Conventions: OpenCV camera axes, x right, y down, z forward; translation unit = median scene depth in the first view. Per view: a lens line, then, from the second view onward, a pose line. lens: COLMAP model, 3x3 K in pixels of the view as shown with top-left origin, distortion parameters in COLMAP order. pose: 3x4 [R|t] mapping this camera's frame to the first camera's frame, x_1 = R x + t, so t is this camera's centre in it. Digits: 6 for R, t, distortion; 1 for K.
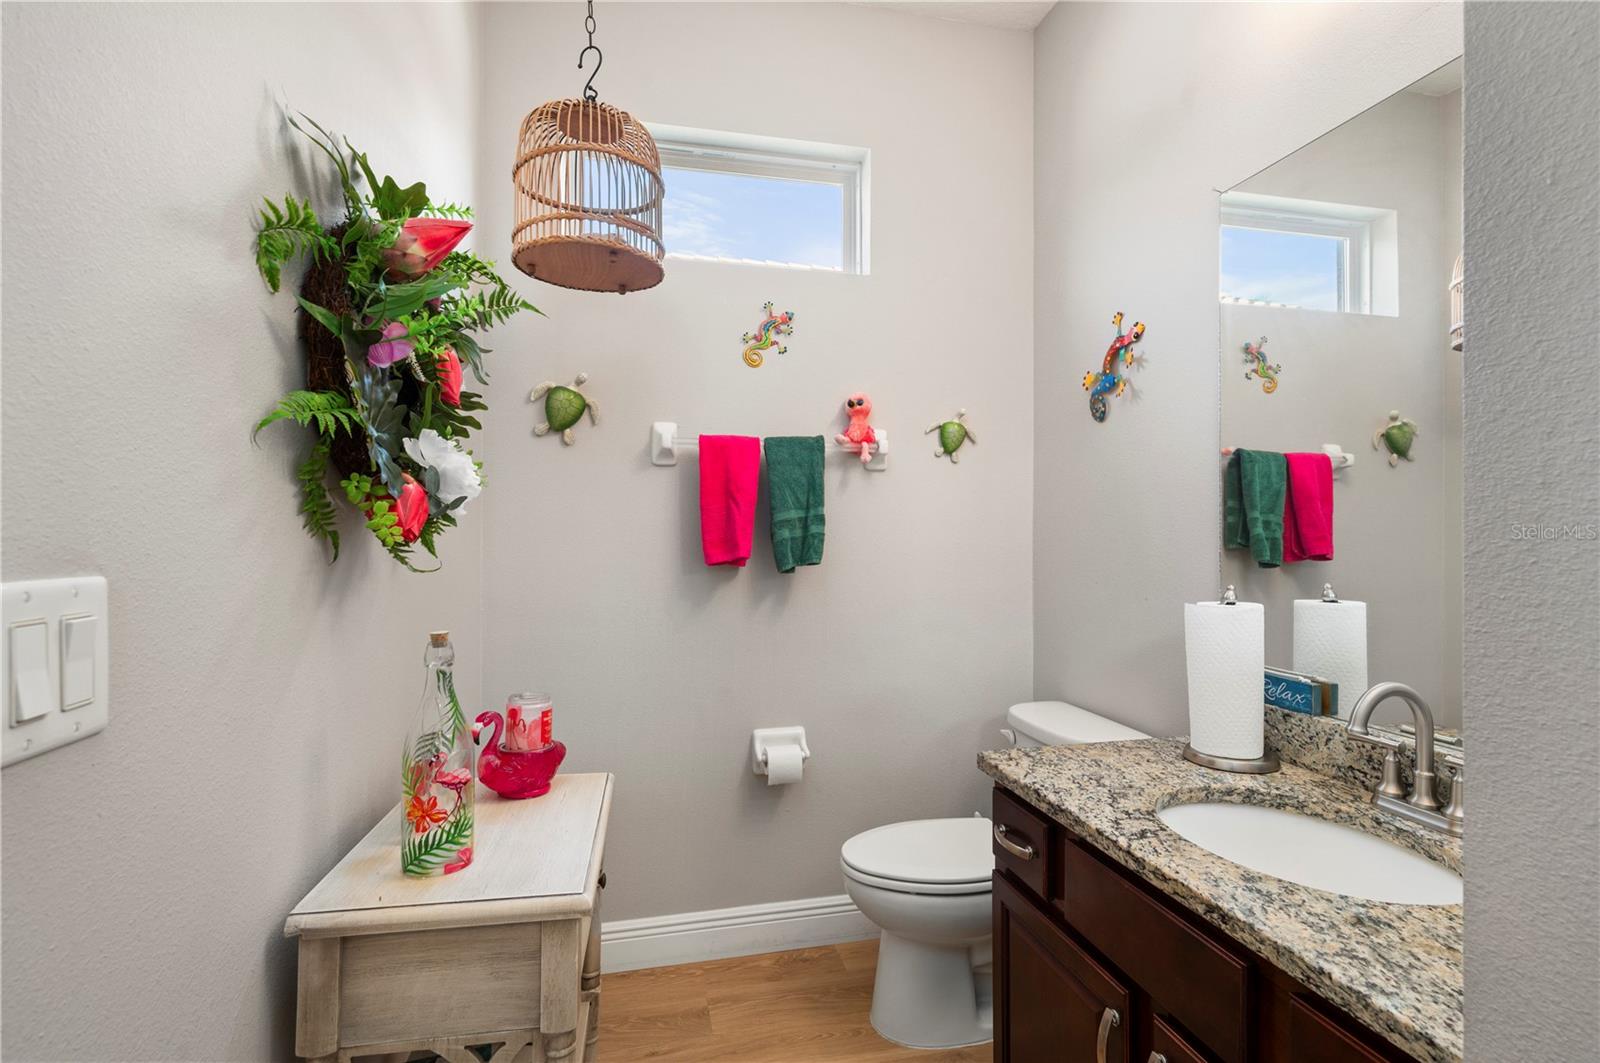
lens RADIAL K [[740.1, 0, 796.3], [0, 740.1, 547.6], [0, 0, 1]] dist [-0.000133, 0.000005]
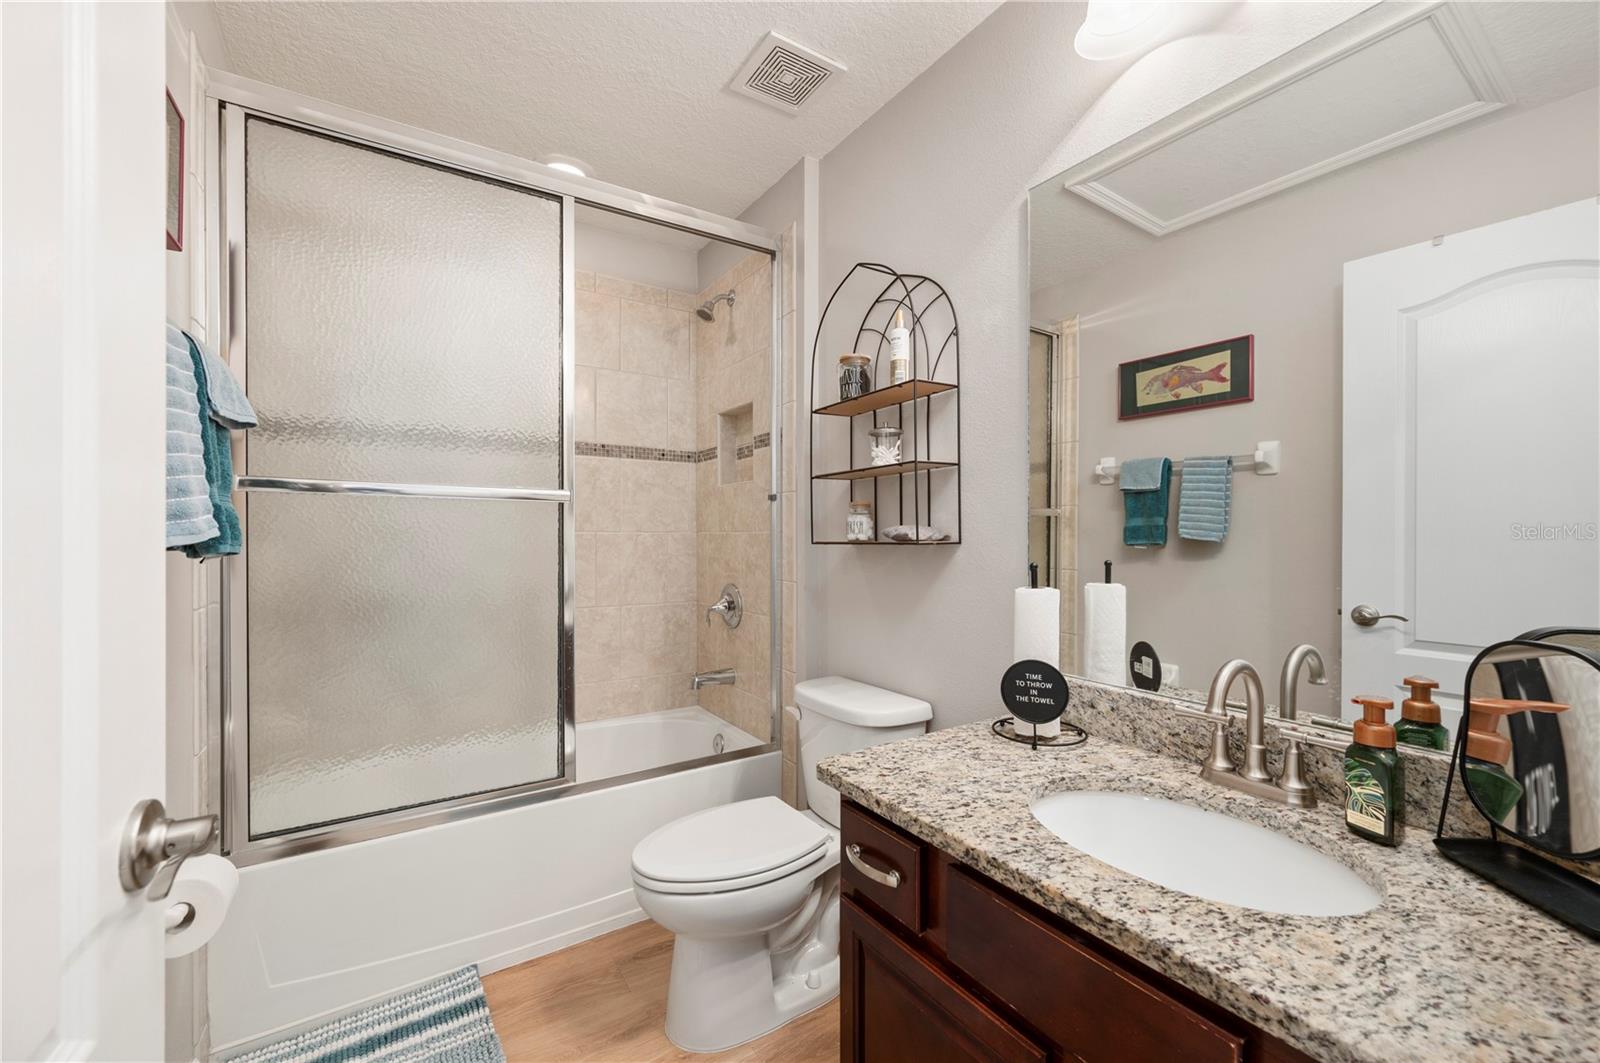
lens RADIAL K [[630.4, 0, 803.0], [0, 630.4, 529.7], [0, 0, 1]] dist [-0.001868, -0.000136]
pose [[0.934758, -0.000783, 0.355284, -0.060587], [0.007558, 0.999815, -0.017682, 0.008016], [-0.355205, 0.019213, 0.934591, 0.360573]]
